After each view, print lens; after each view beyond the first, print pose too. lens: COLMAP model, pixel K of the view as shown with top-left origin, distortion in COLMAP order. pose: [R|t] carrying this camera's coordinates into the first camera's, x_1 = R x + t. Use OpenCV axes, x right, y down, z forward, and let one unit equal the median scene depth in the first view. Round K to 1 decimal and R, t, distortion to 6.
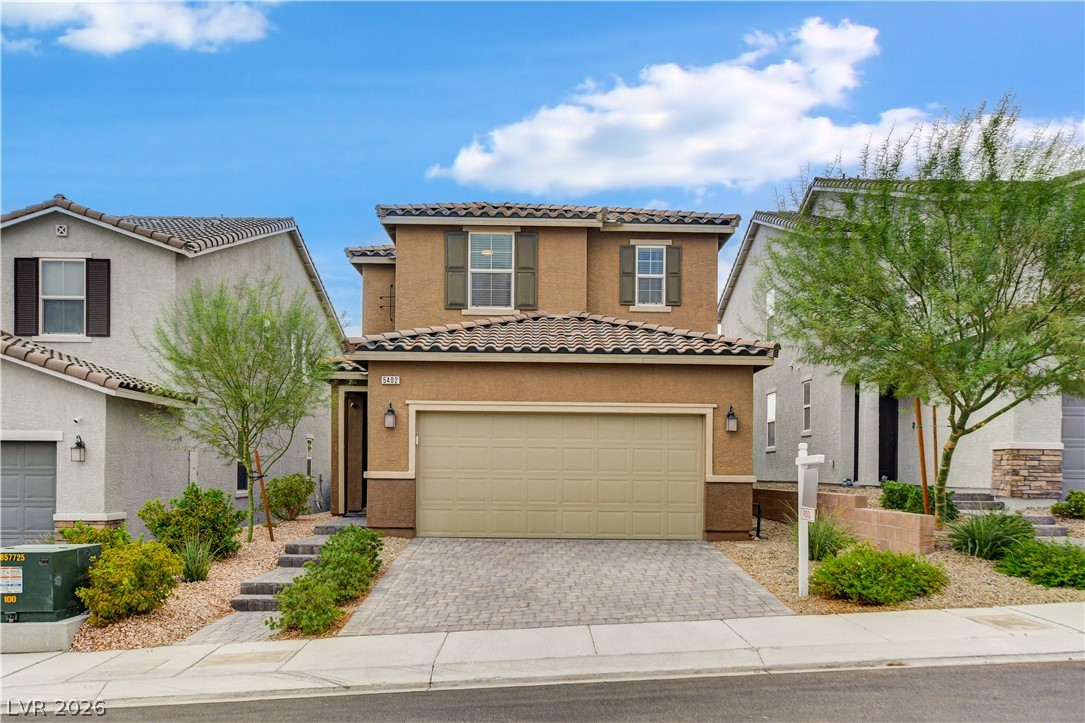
lens RADIAL K [[908.9, 0, 531.1], [0, 908.9, 404.7], [0, 0, 1]] dist [0.019120, 0.009908]
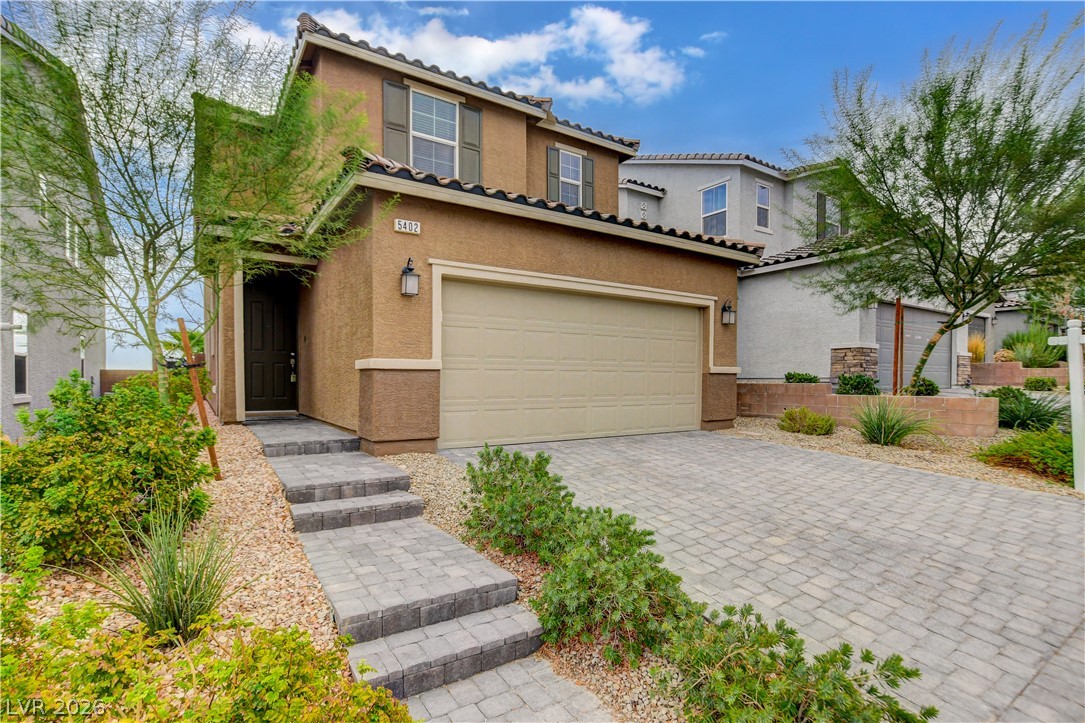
lens RADIAL K [[541.7, 0, 542.5], [0, 541.7, 361.5], [0, 0, 1]] dist [-0.005576, 0.000224]
pose [[0.833701, 0.009349, 0.552137, -0.295081], [-0.032343, 0.998967, 0.031922, 0.058729], [-0.551268, -0.044472, 0.833142, 0.599092]]
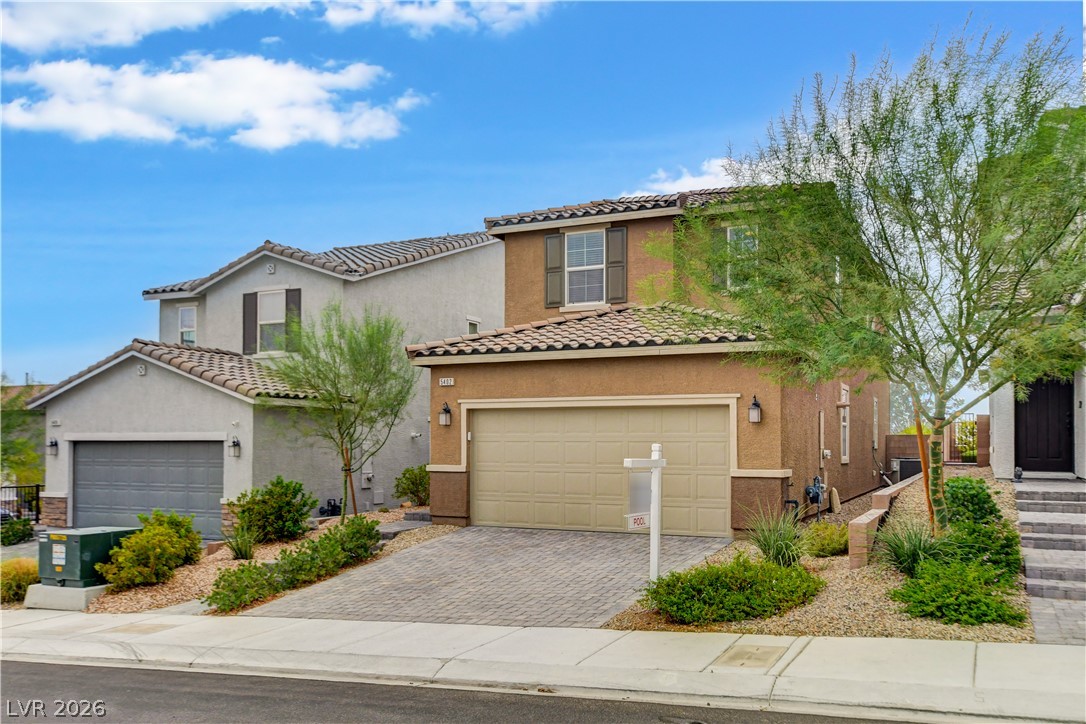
lens RADIAL K [[880.8, 0, 543.0], [0, 880.8, 362.0], [0, 0, 1]] dist [0.014713, 0.014433]
pose [[0.900244, -0.049621, -0.432549, 0.414630], [0.040561, 0.998722, -0.030152, -0.014021], [0.433492, 0.009600, 0.901106, 0.088741]]
